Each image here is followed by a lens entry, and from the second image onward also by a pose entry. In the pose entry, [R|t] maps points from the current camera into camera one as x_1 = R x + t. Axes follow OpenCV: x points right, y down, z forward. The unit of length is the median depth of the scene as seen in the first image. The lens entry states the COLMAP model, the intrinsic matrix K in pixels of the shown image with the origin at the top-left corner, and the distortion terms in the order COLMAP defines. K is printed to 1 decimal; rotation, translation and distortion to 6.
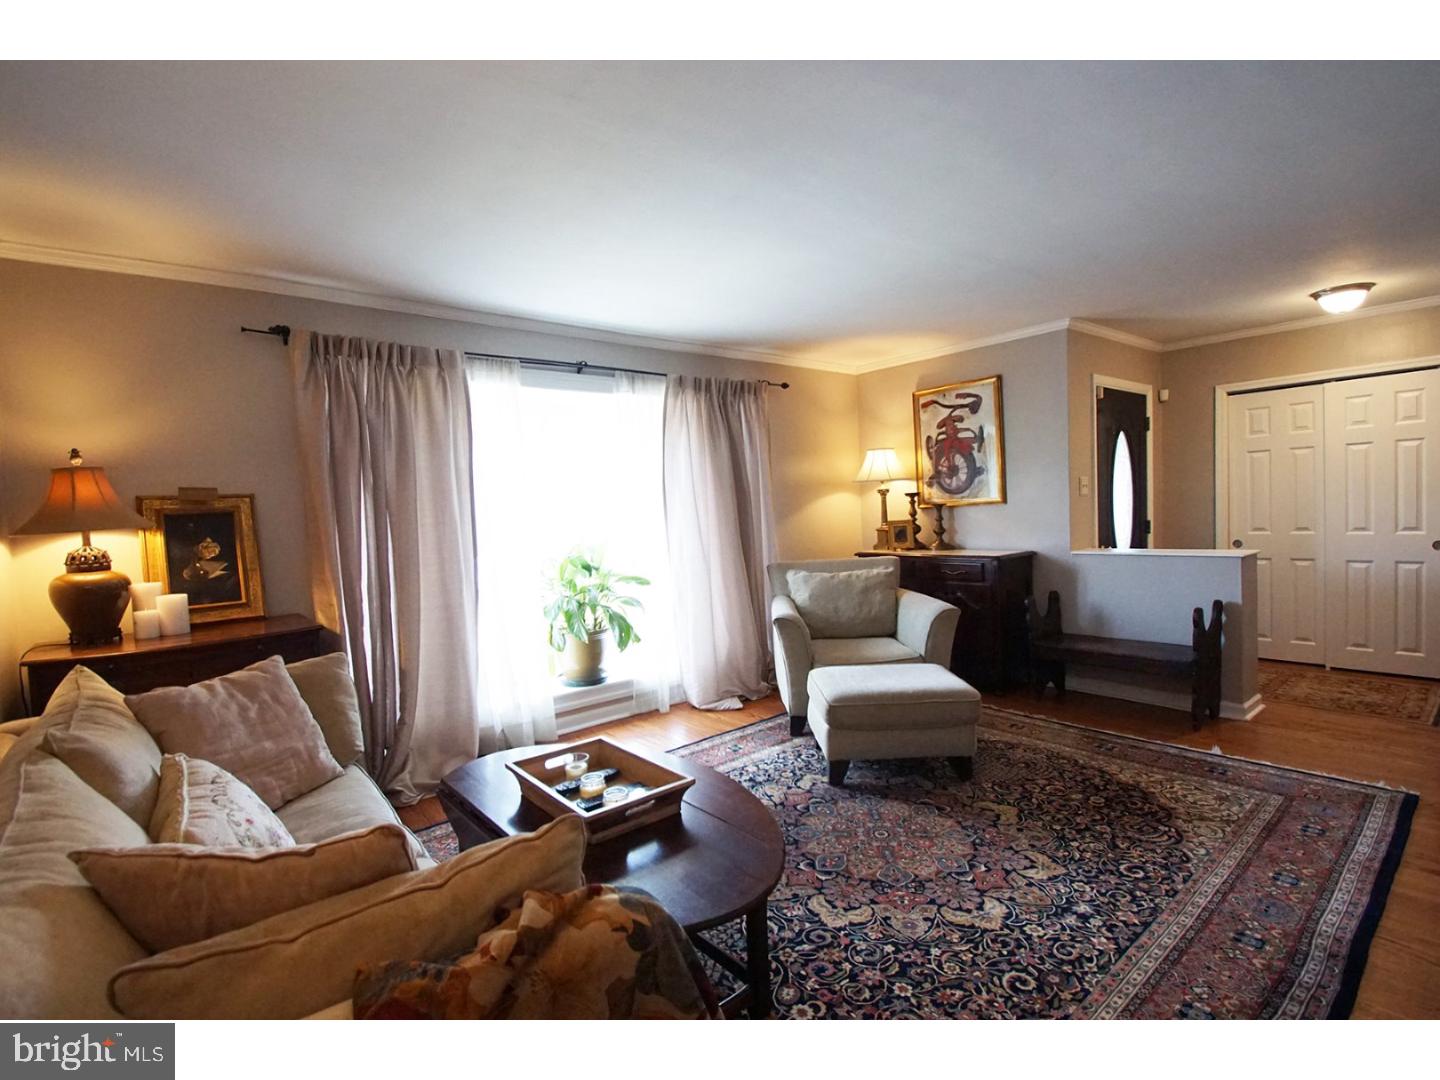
lens RADIAL K [[642.3, 0, 730.5], [0, 642.3, 541.6], [0, 0, 1]] dist [0.018828, -0.021807]
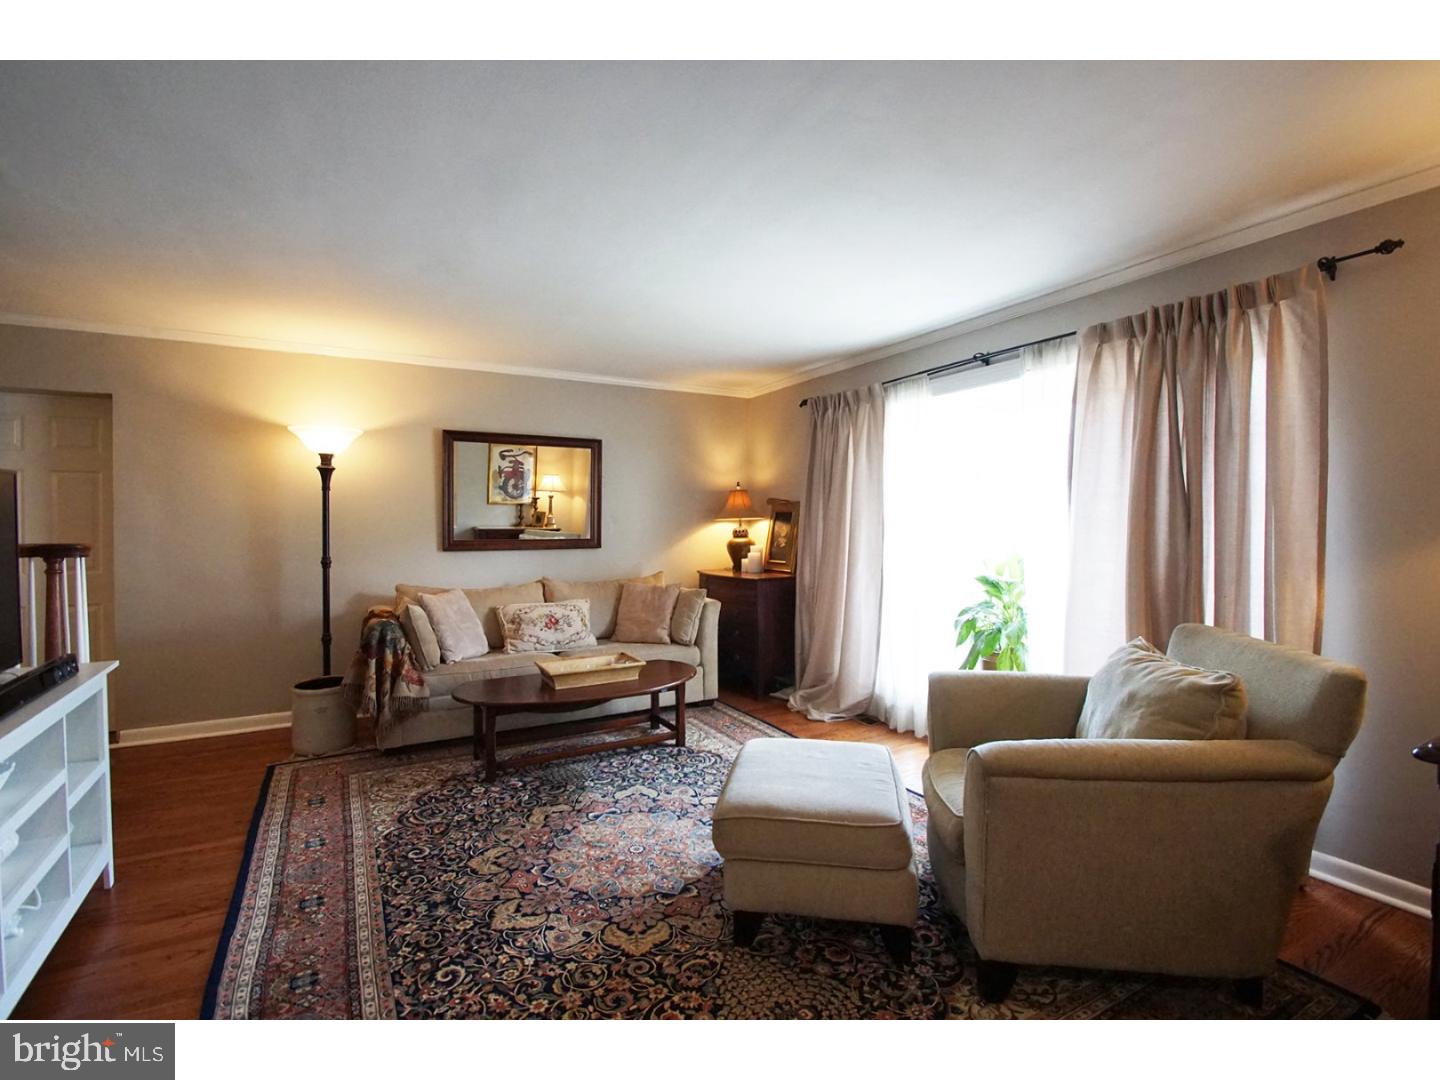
lens RADIAL K [[642.3, 0, 730.5], [0, 642.3, 541.6], [0, 0, 1]] dist [0.018828, -0.021807]
pose [[-0.129724, 0.077947, -0.988482, 1.437509], [-0.039192, 0.995723, 0.083661, -0.149014], [0.990775, 0.049593, -0.126114, 1.515547]]
